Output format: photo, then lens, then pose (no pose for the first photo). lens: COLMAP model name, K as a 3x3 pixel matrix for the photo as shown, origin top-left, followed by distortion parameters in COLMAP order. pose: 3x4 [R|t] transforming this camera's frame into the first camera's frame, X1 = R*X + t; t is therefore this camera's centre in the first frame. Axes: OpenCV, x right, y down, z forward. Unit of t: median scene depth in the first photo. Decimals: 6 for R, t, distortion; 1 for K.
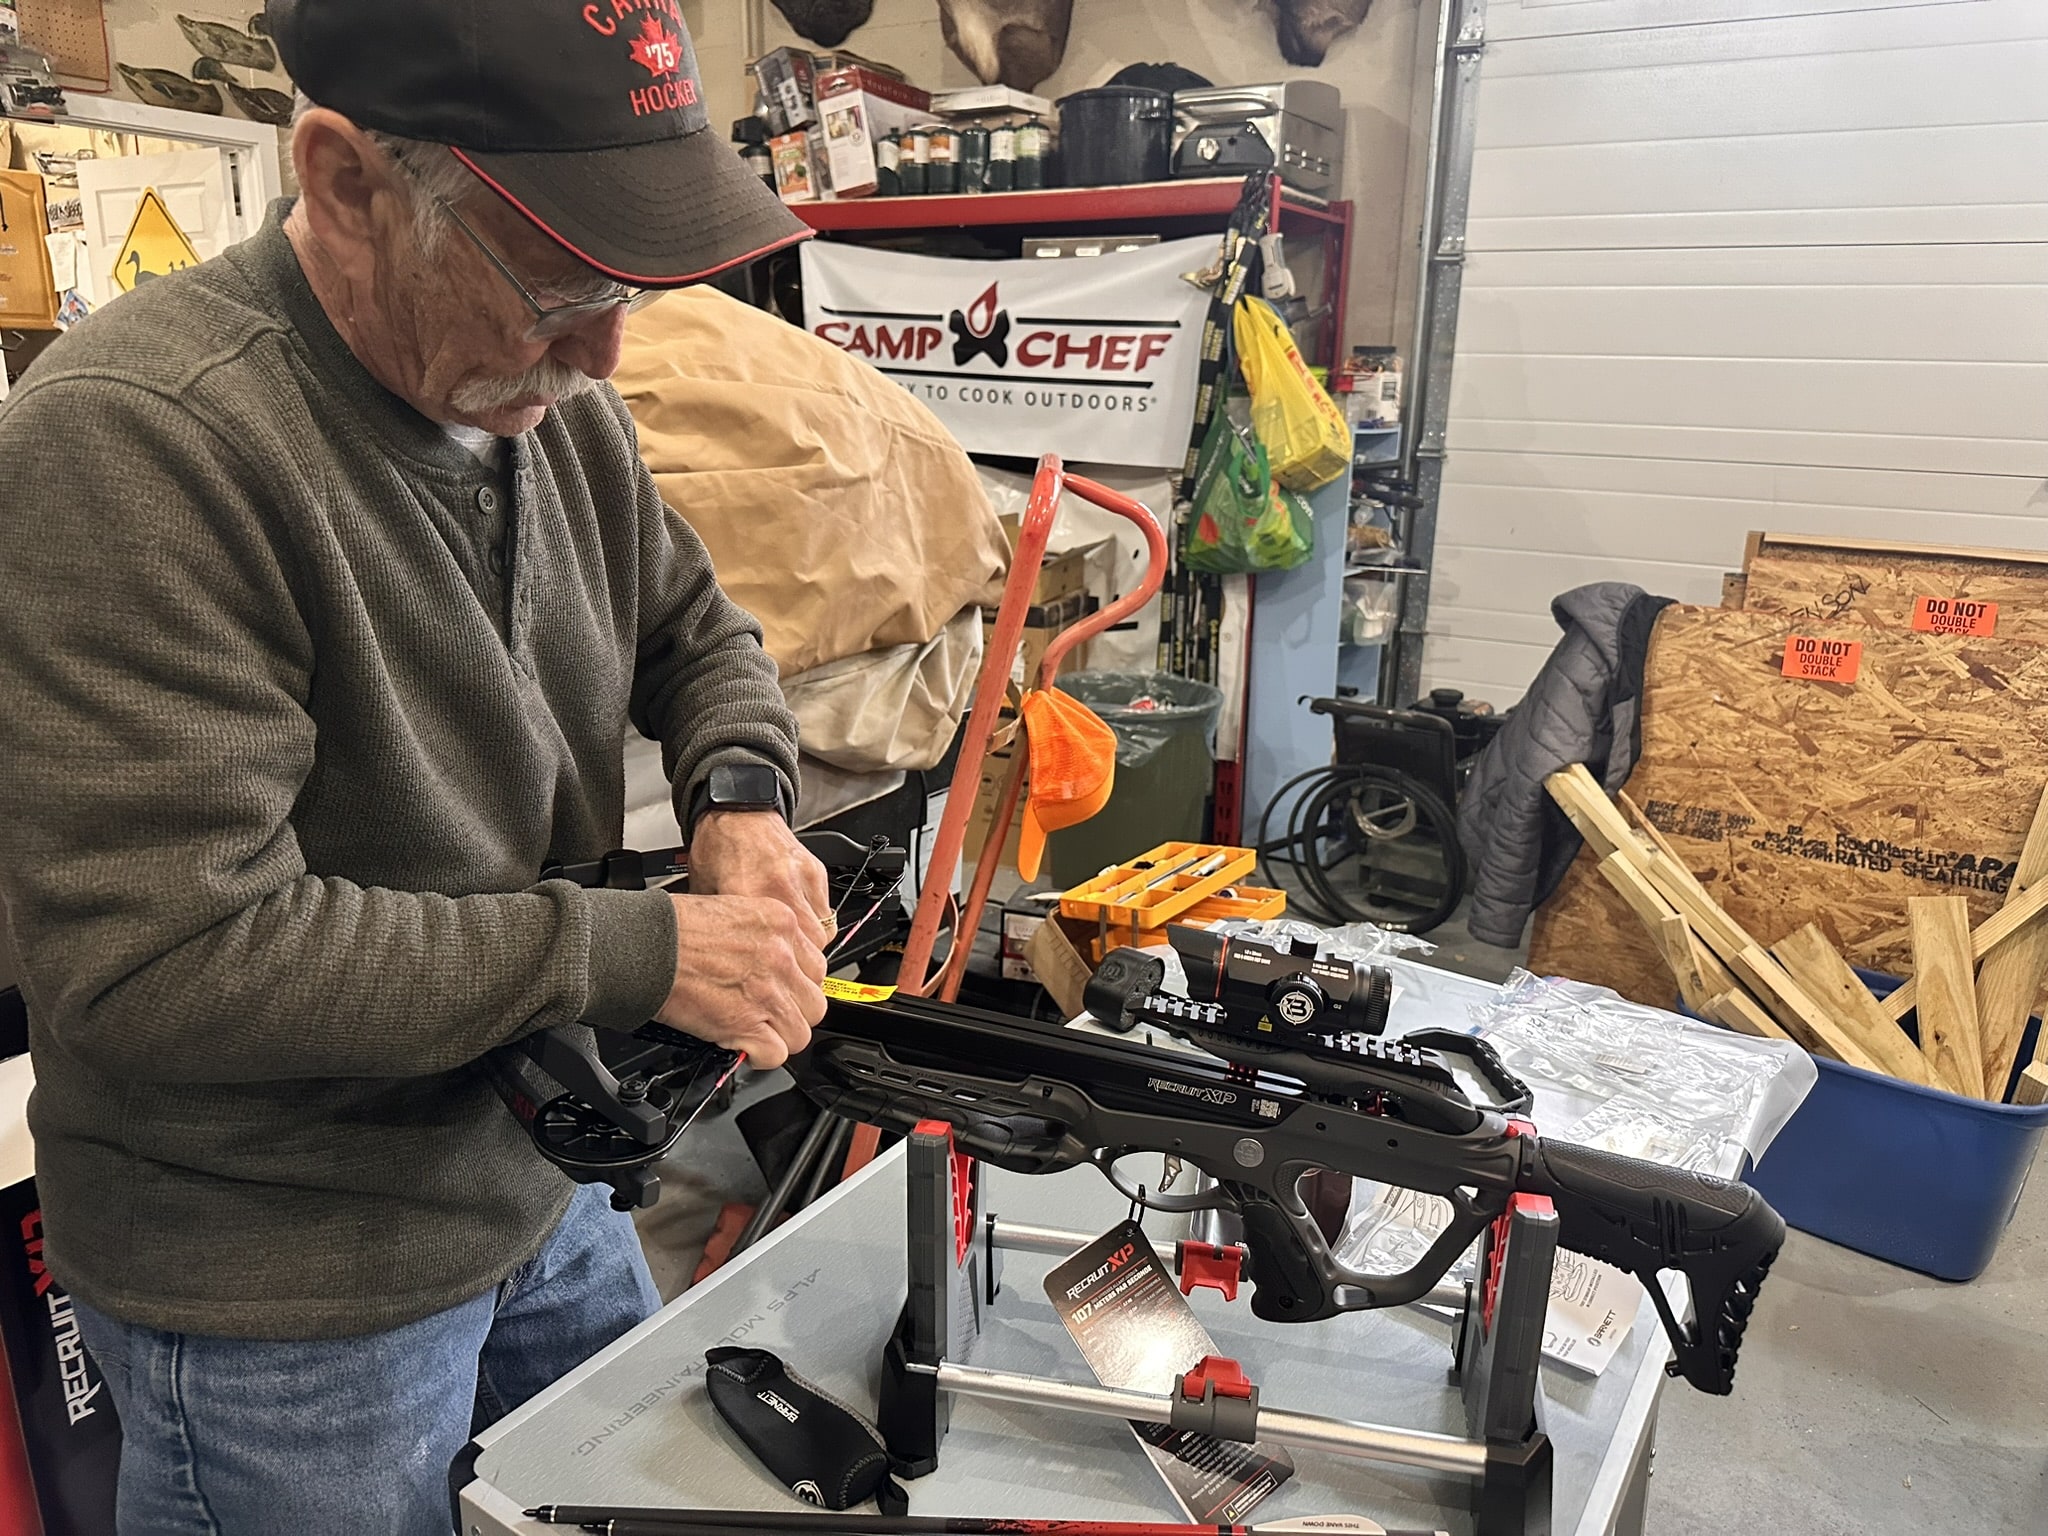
lens RADIAL K [[1536.0, 0, 1017.3], [0, 1536.0, 767.1], [0, 0, 1]] dist [0.127482, -0.233848]
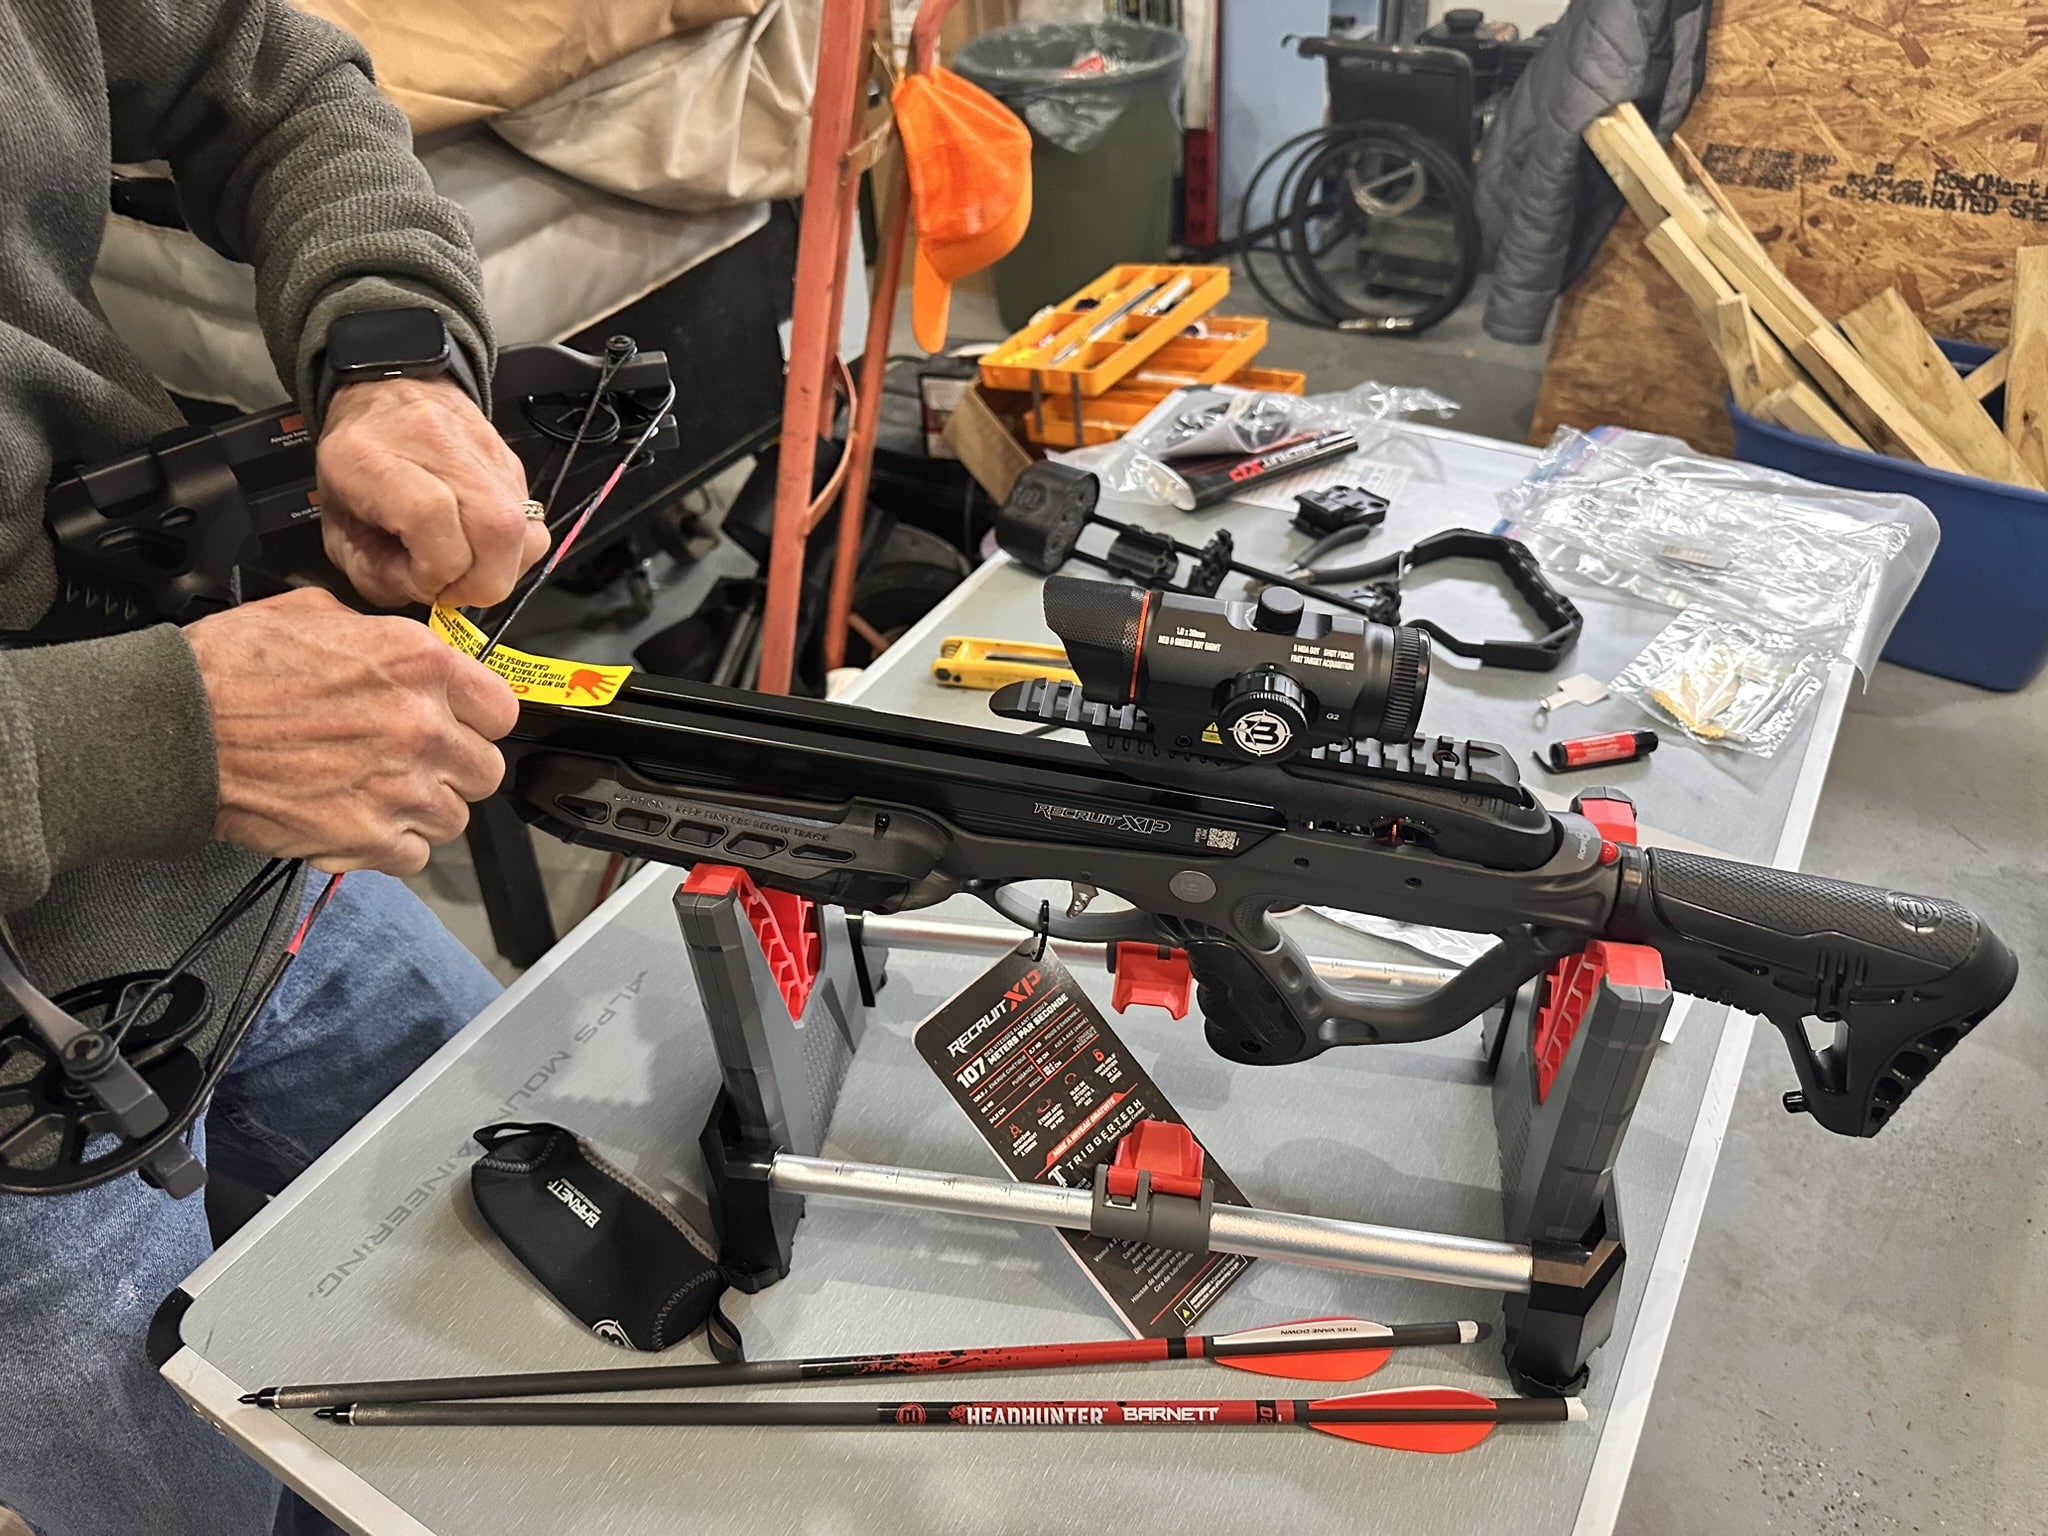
lens RADIAL K [[1521.8, 0, 1035.1], [0, 1521.8, 774.6], [0, 0, 1]] dist [-0.001669, -0.003757]
pose [[0.996145, -0.087406, -0.007481, 0.033720], [0.083346, 0.916358, 0.391588, -0.017497], [-0.027372, -0.390702, 0.920110, 0.157595]]
